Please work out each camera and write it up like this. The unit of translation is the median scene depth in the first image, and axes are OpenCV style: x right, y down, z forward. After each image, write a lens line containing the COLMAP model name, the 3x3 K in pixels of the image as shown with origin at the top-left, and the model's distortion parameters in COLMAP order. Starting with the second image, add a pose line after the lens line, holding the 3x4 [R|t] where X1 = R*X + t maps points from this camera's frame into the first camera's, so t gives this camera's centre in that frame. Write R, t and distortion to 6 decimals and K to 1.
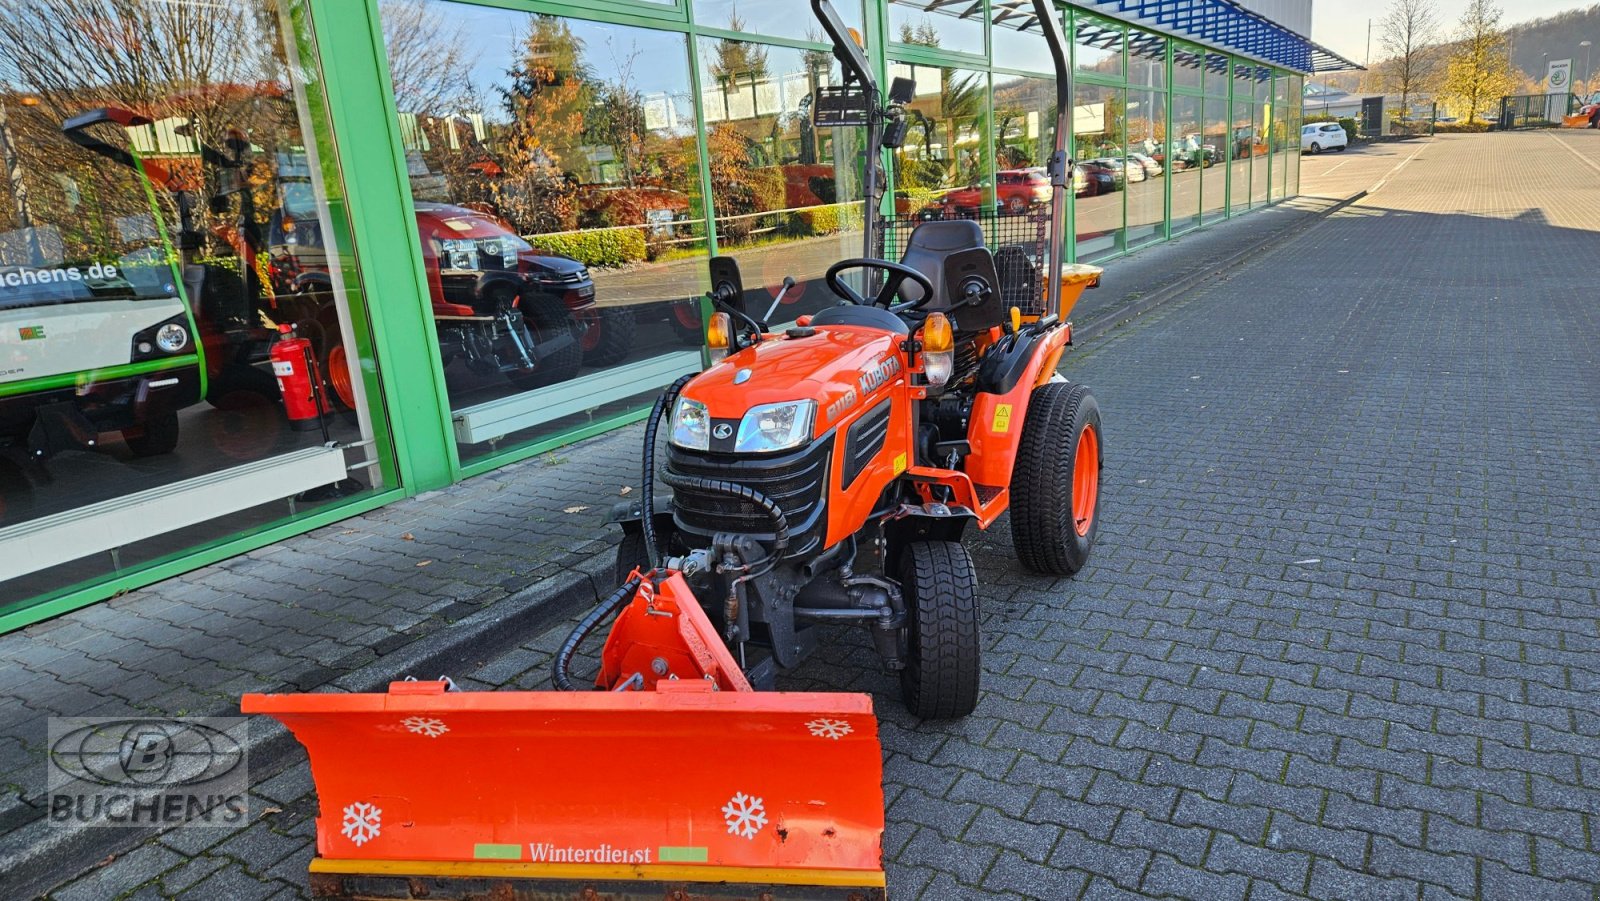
lens RADIAL K [[1060.7, 0, 814.8], [0, 1060.7, 465.7], [0, 0, 1]] dist [0.081147, -0.072220]
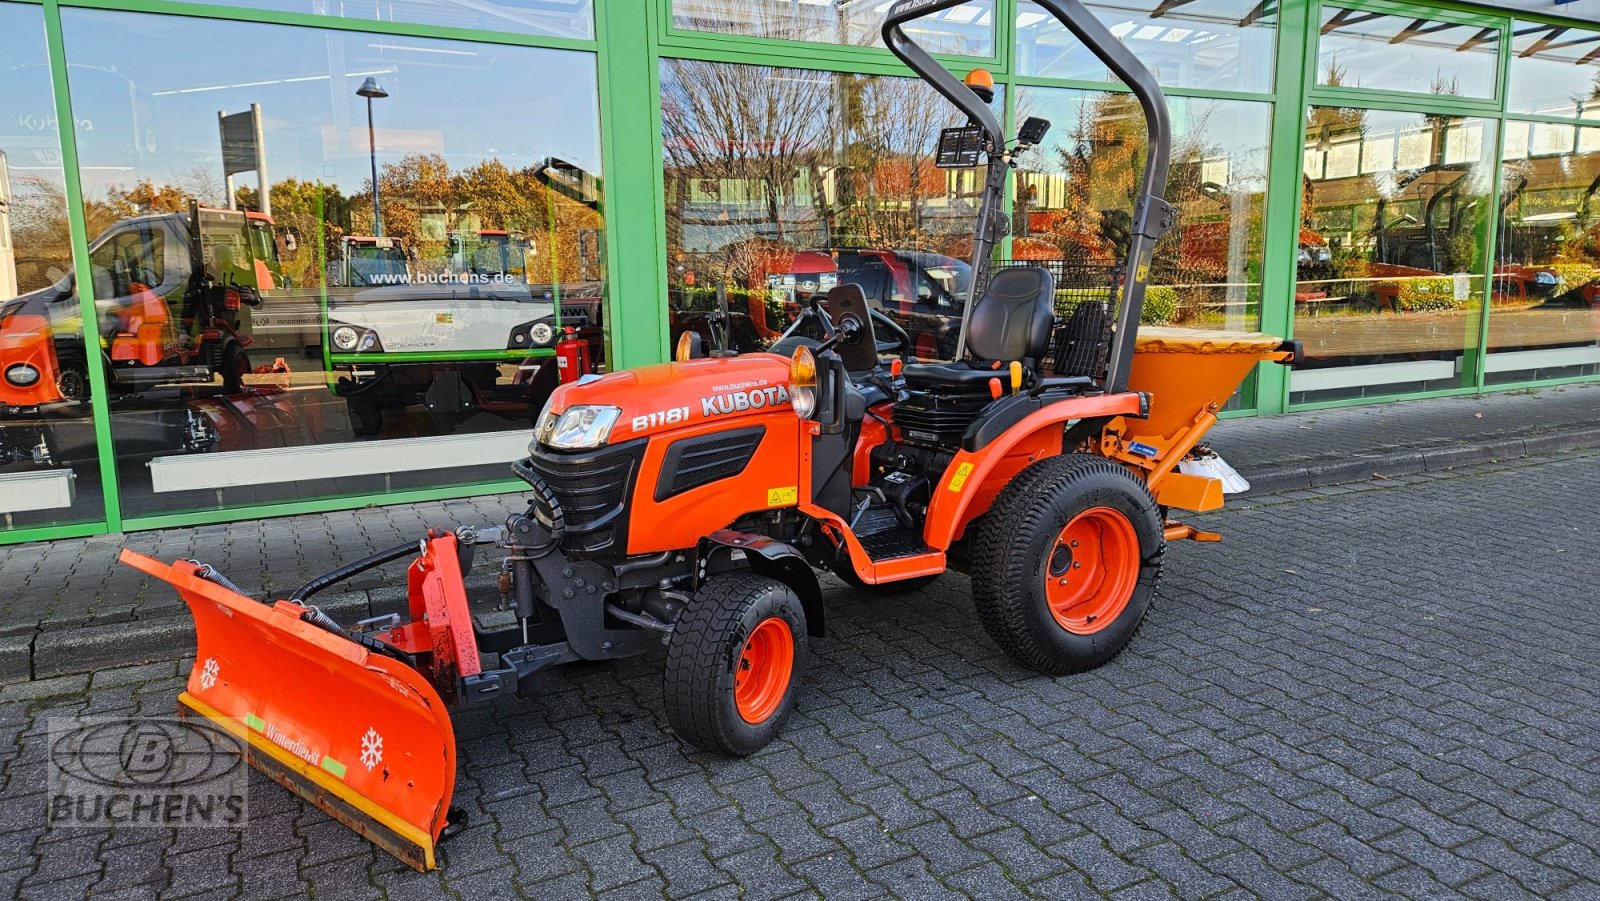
lens RADIAL K [[1060.7, 0, 784.2], [0, 1060.7, 451.3], [0, 0, 1]] dist [0.081147, -0.072220]
pose [[0.840085, 0.147698, -0.521960, 0.477417], [-0.181165, 0.983362, -0.013322, -0.024454], [0.511308, 0.105753, 0.852866, 0.127667]]
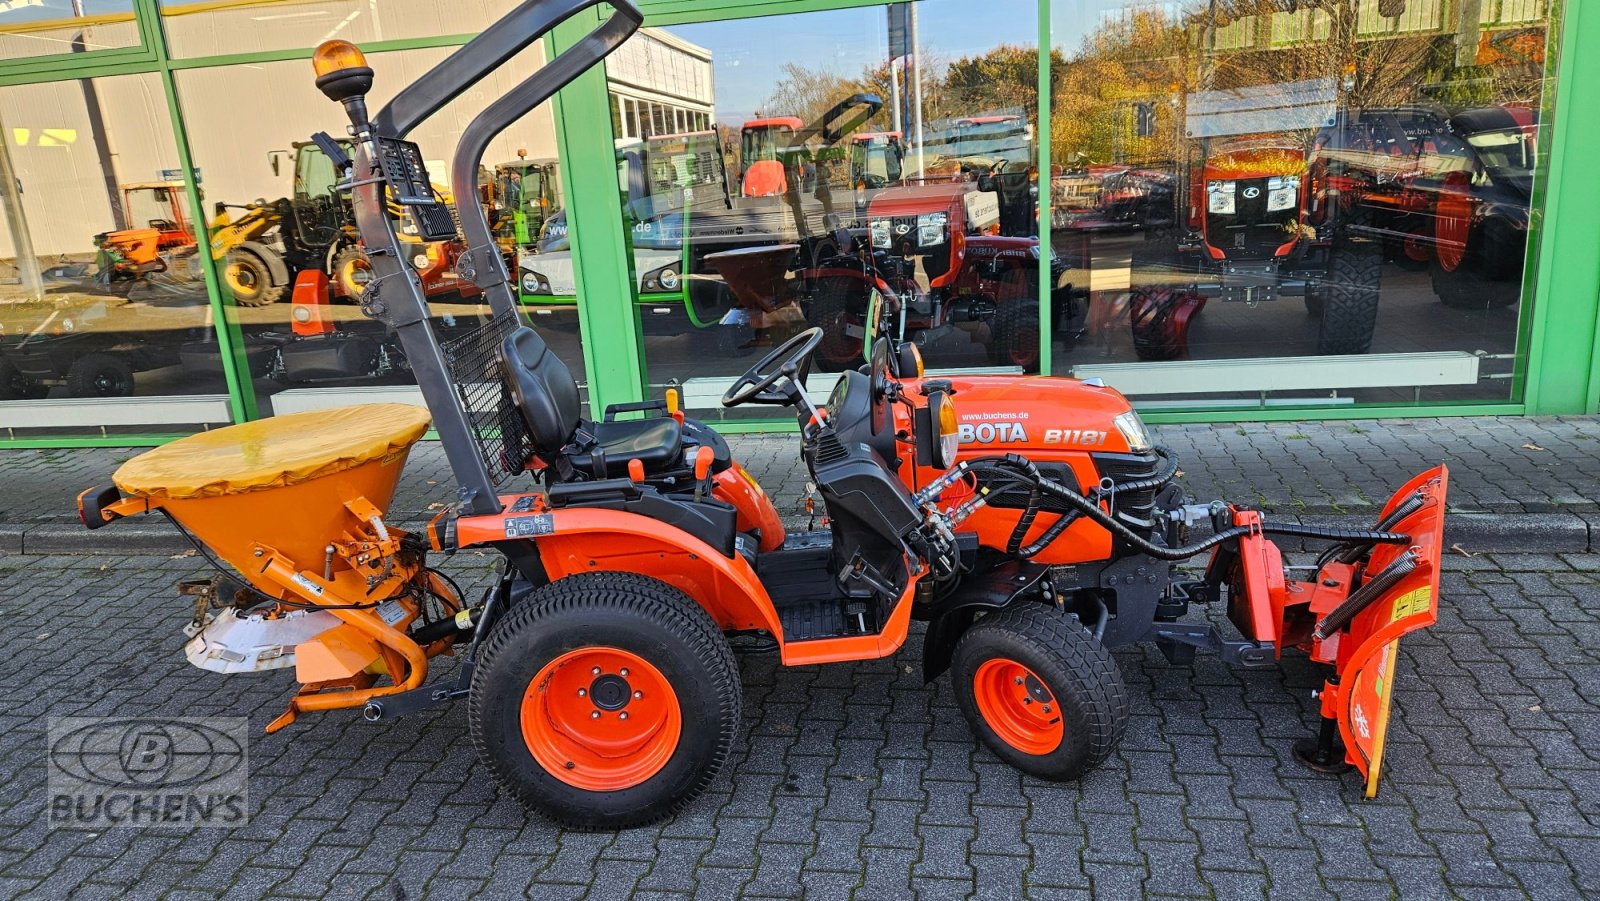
lens RADIAL K [[1060.7, 0, 802.8], [0, 1060.7, 442.0], [0, 0, 1]] dist [0.081147, -0.072220]
pose [[0.356323, 0.290040, -0.888206, 1.076644], [-0.194206, 0.952831, 0.233233, -0.395095], [0.913957, 0.089388, 0.395843, 0.931518]]
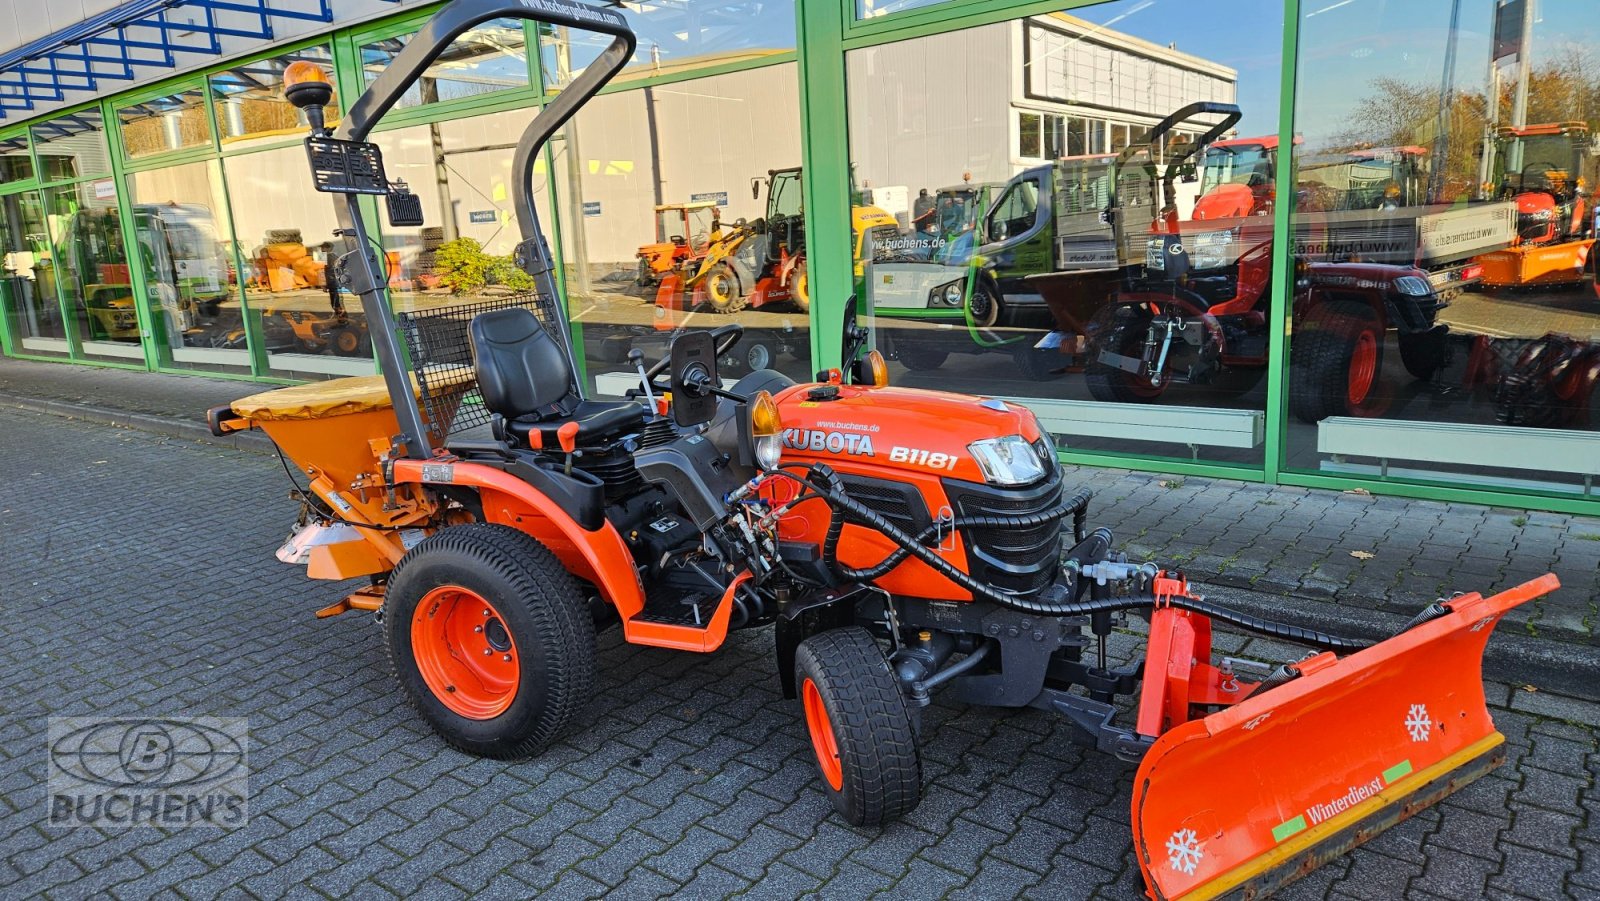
lens RADIAL K [[1060.7, 0, 788.7], [0, 1060.7, 449.6], [0, 0, 1]] dist [0.081147, -0.072220]
pose [[-0.130375, 0.288282, -0.948628, 1.135119], [-0.183564, 0.933234, 0.308832, -0.460840], [0.974324, 0.214398, -0.068752, 1.363153]]
